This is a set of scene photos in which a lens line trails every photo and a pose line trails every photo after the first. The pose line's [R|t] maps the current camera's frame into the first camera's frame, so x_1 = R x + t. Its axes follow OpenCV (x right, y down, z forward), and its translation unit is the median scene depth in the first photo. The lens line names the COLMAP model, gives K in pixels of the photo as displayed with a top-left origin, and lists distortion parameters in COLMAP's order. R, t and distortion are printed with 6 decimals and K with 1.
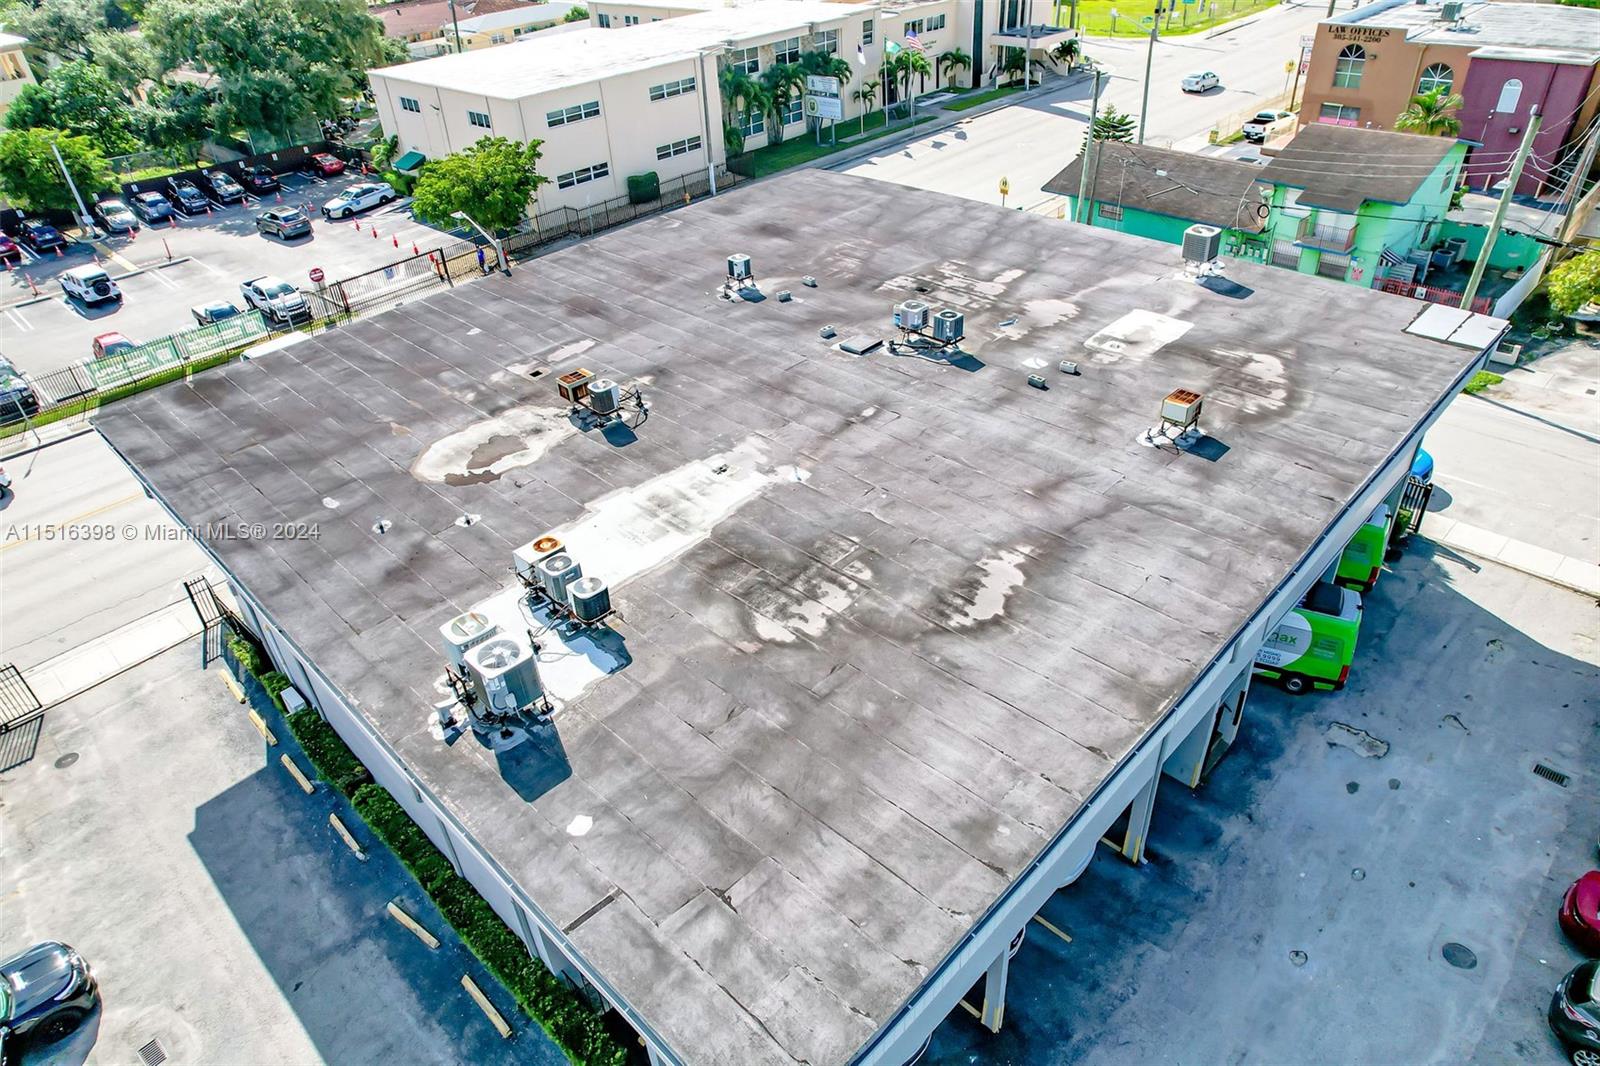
lens RADIAL K [[1042.4, 0, 797.8], [0, 1042.4, 526.1], [0, 0, 1]] dist [-0.062398, 0.039123]
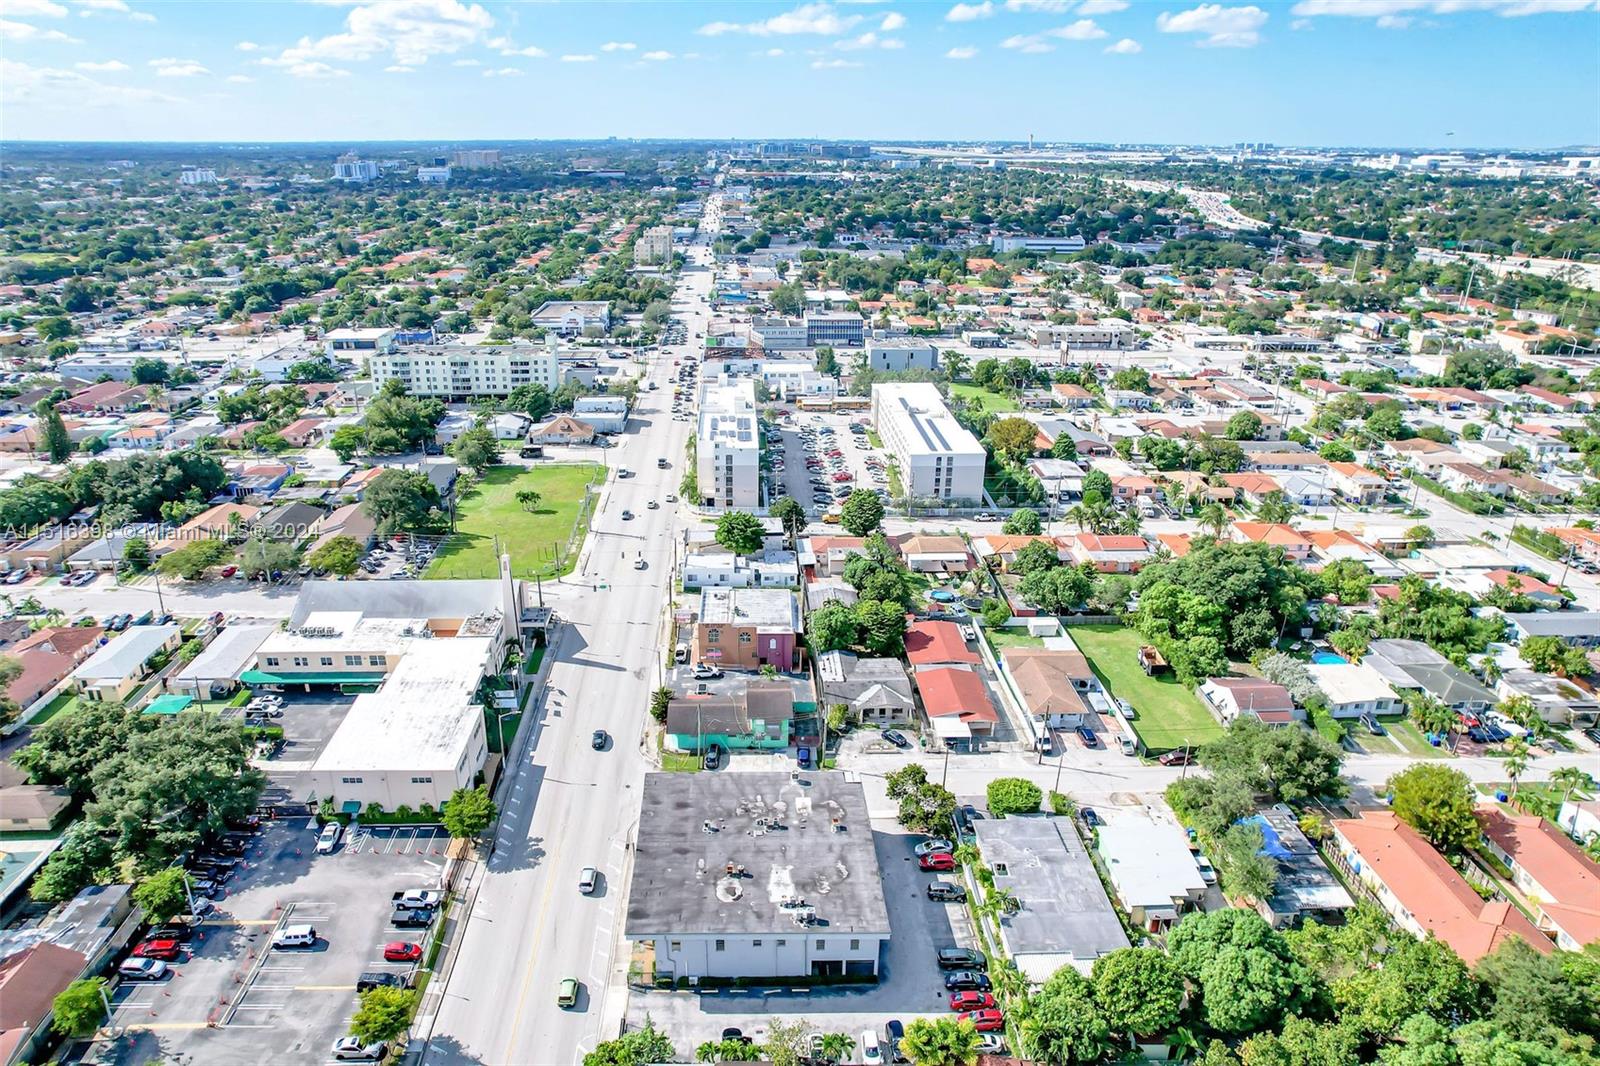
lens RADIAL K [[1042.4, 0, 773.6], [0, 1042.4, 552.2], [0, 0, 1]] dist [-0.062398, 0.039123]
pose [[0.694450, -0.218454, 0.685578, -2.423163], [0.367667, 0.926754, -0.077123, -0.845891], [-0.618514, 0.305623, 0.723902, -2.319887]]
